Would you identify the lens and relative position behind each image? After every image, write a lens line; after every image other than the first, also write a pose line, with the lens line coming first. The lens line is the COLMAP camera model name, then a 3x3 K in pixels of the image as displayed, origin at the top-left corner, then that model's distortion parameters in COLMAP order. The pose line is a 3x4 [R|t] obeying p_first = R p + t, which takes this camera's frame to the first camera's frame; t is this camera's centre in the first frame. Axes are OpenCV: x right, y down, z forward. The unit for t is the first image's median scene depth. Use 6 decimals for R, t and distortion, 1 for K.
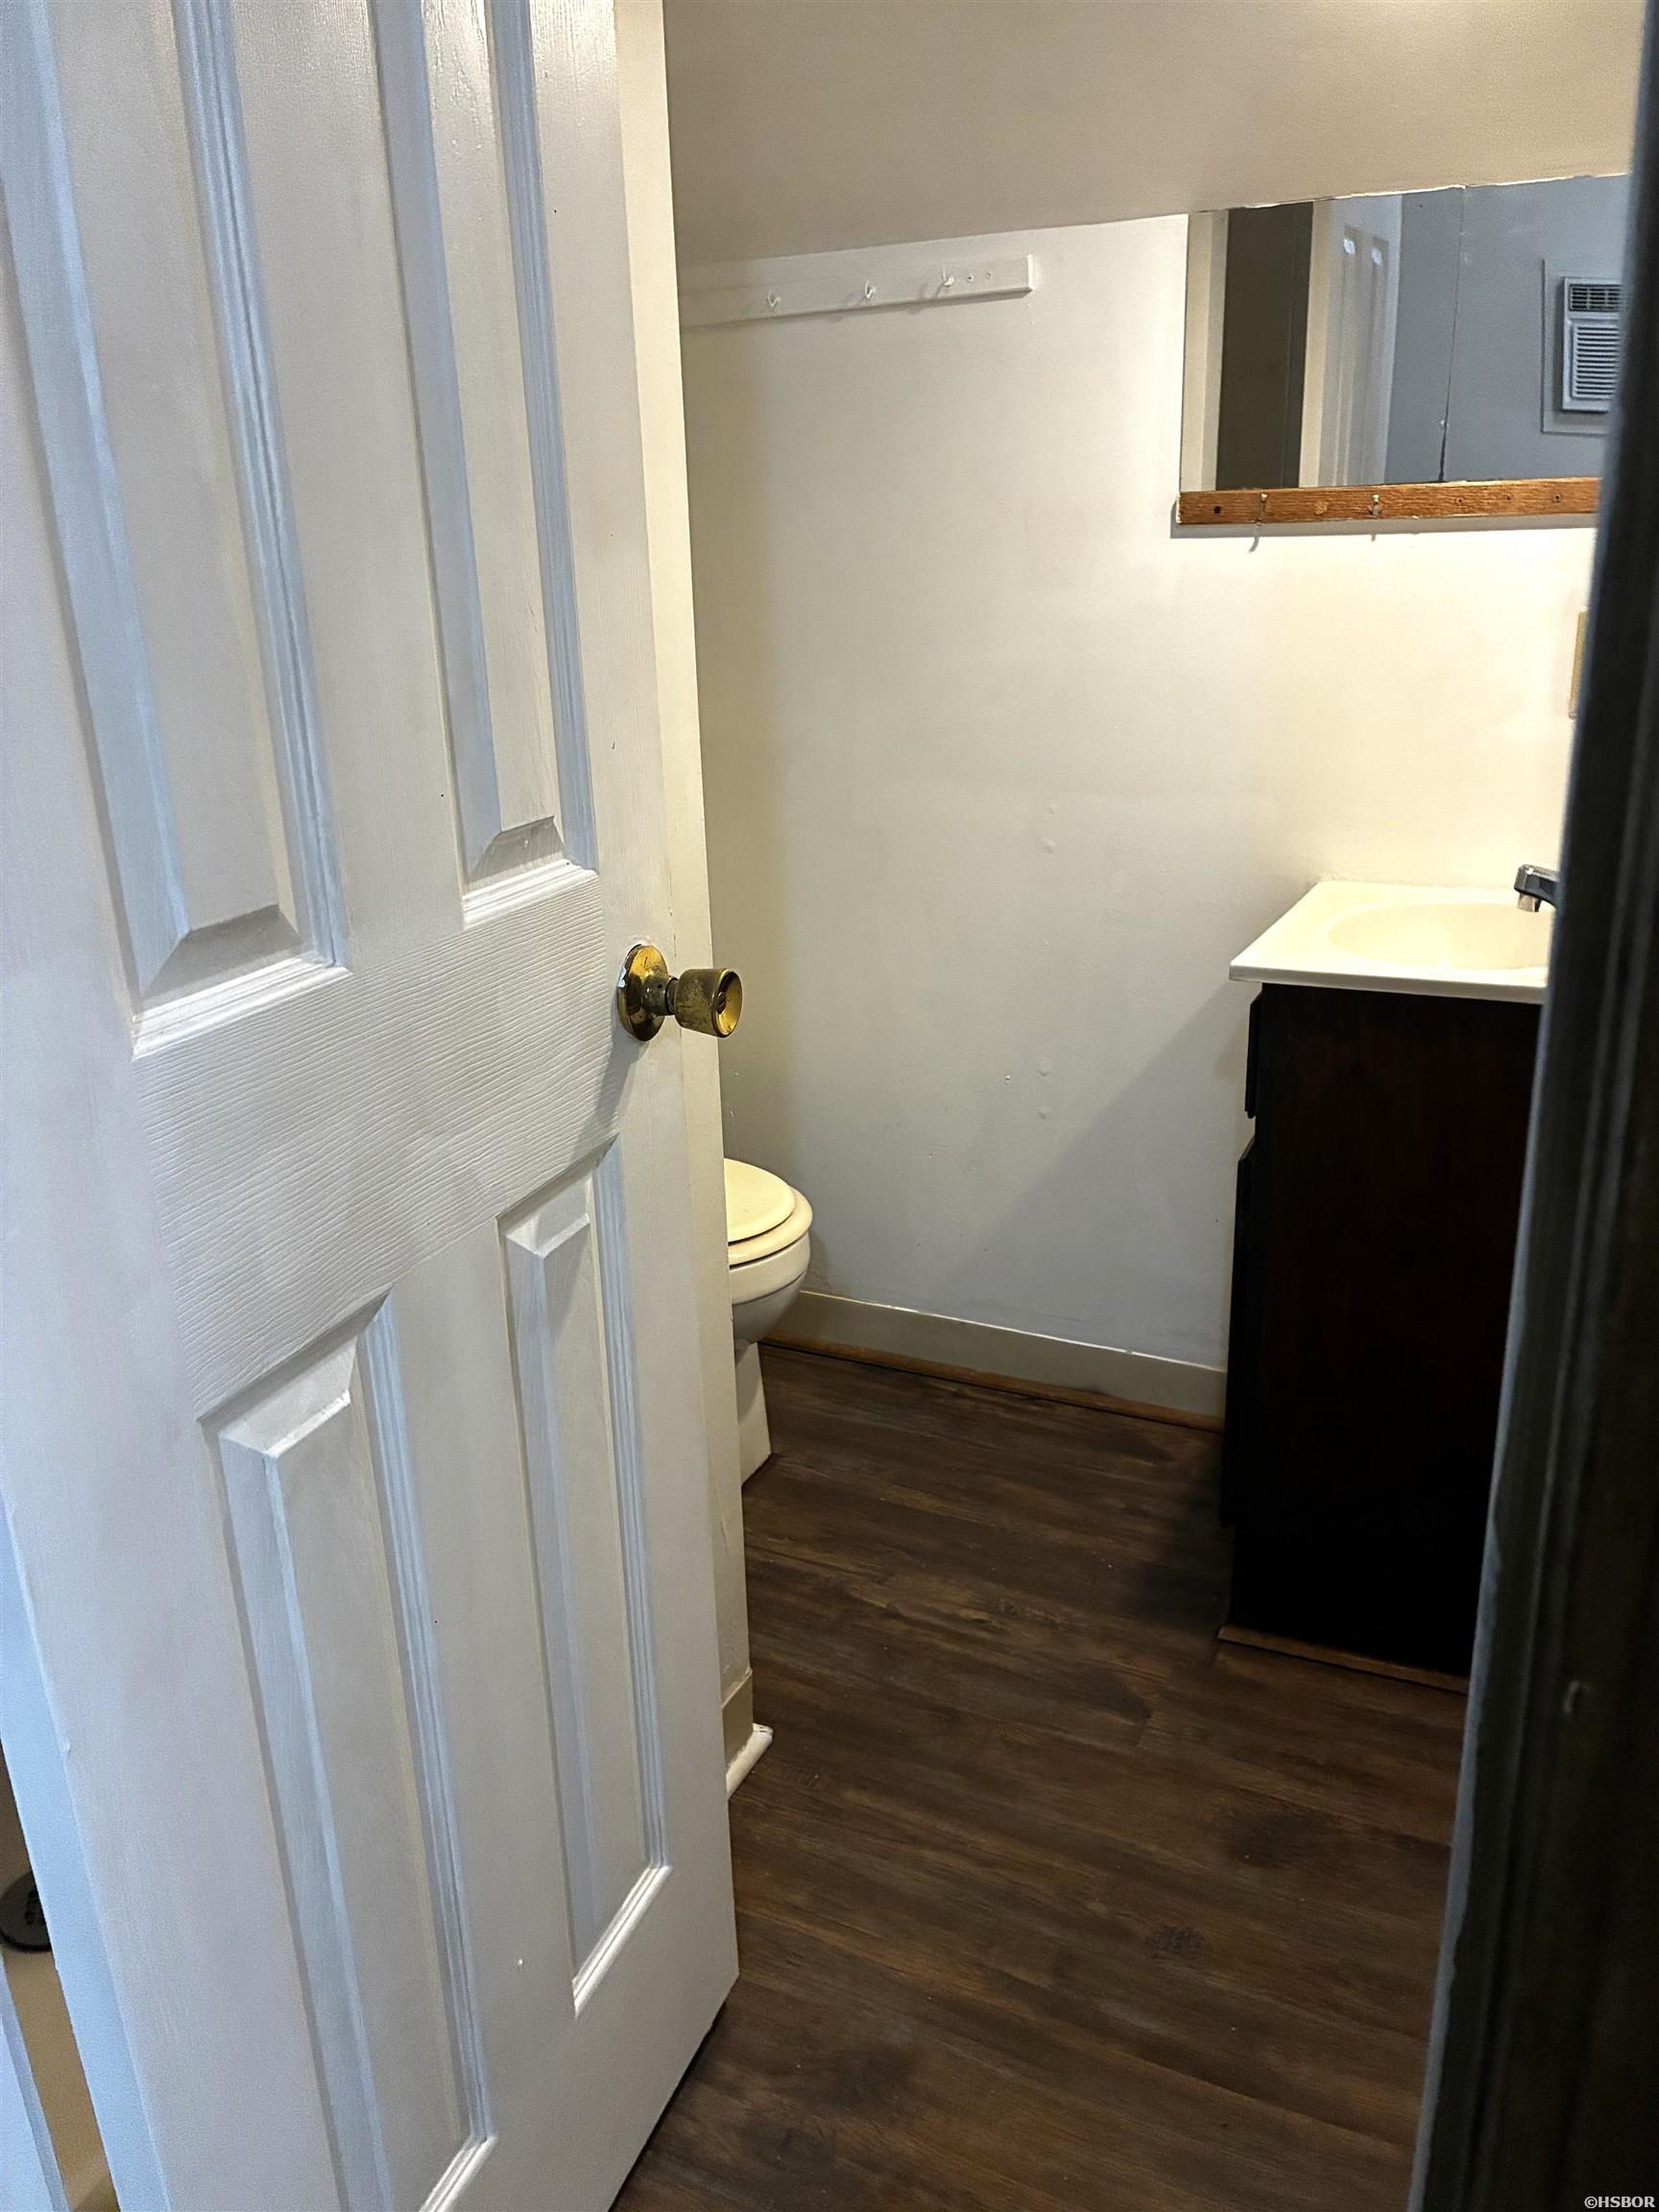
lens RADIAL K [[1687.3, 0, 841.8], [0, 1687.3, 1085.6], [0, 0, 1]] dist [0.036436, -0.050842]
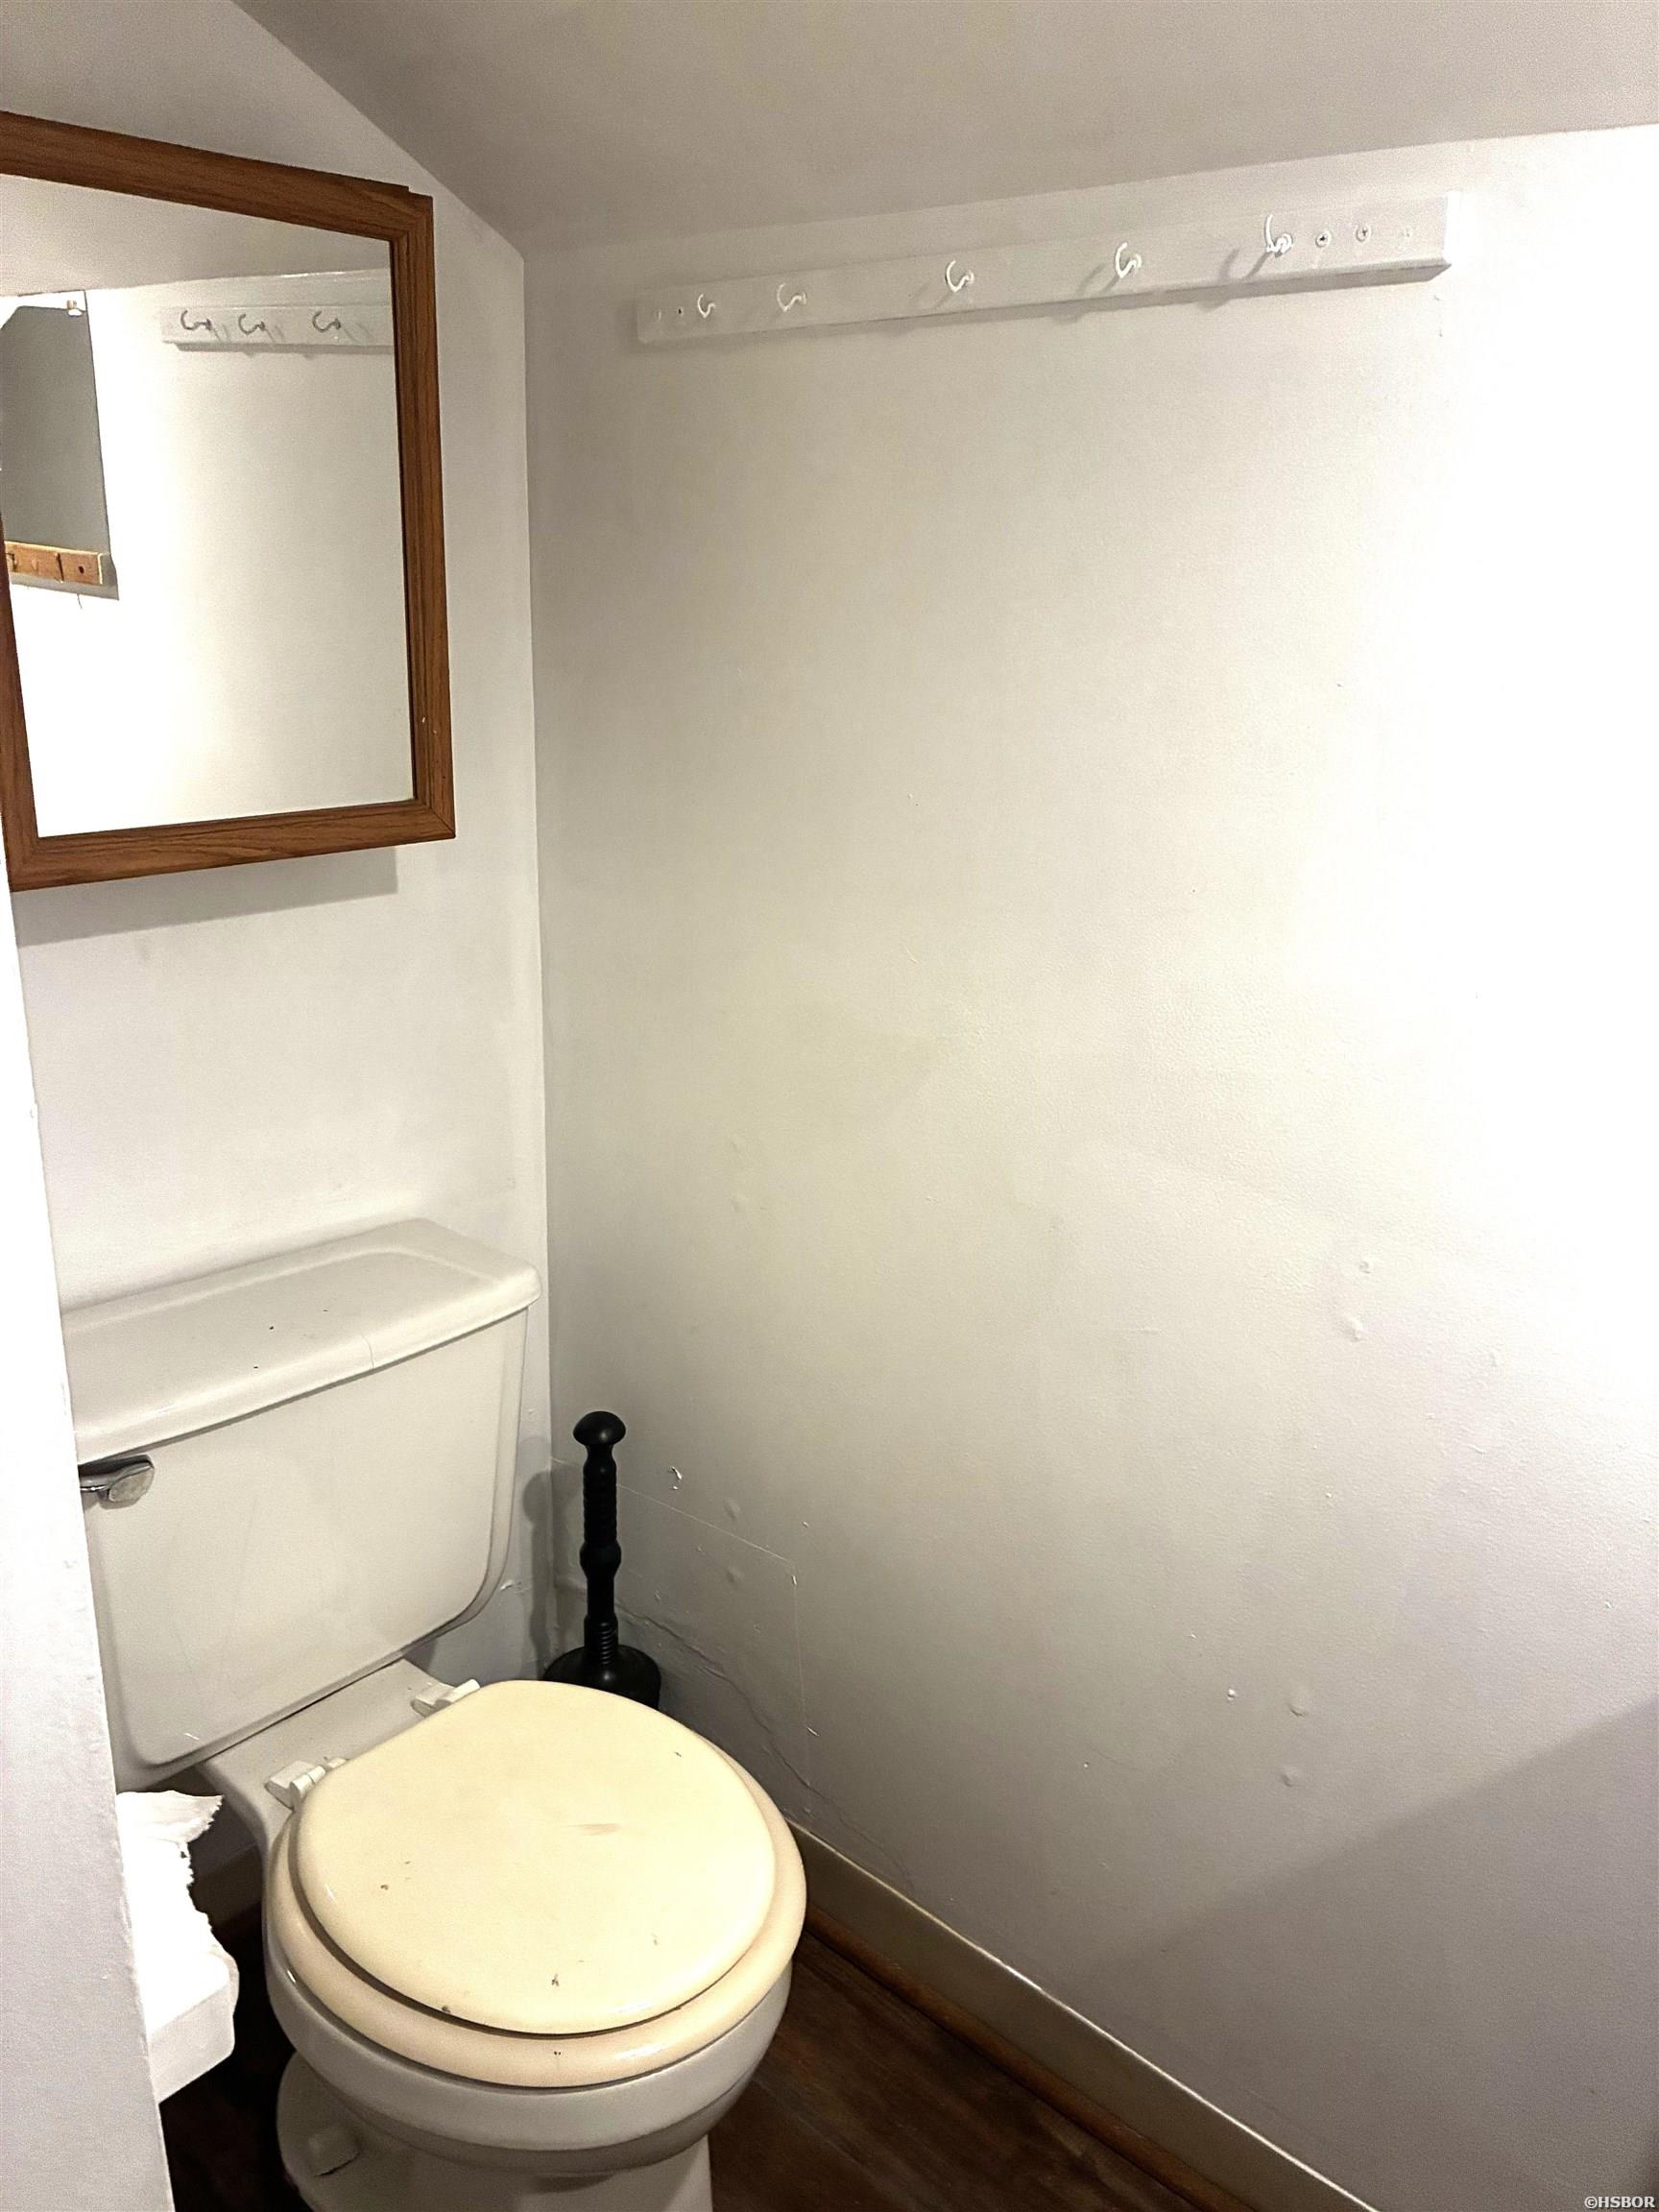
lens RADIAL K [[1687.3, 0, 841.8], [0, 1687.3, 1085.6], [0, 0, 1]] dist [0.036436, -0.050842]
pose [[0.933720, 0.154084, -0.323148, 0.140915], [-0.145163, 0.988057, 0.051685, -0.233995], [0.327252, -0.001351, 0.944936, 0.479566]]
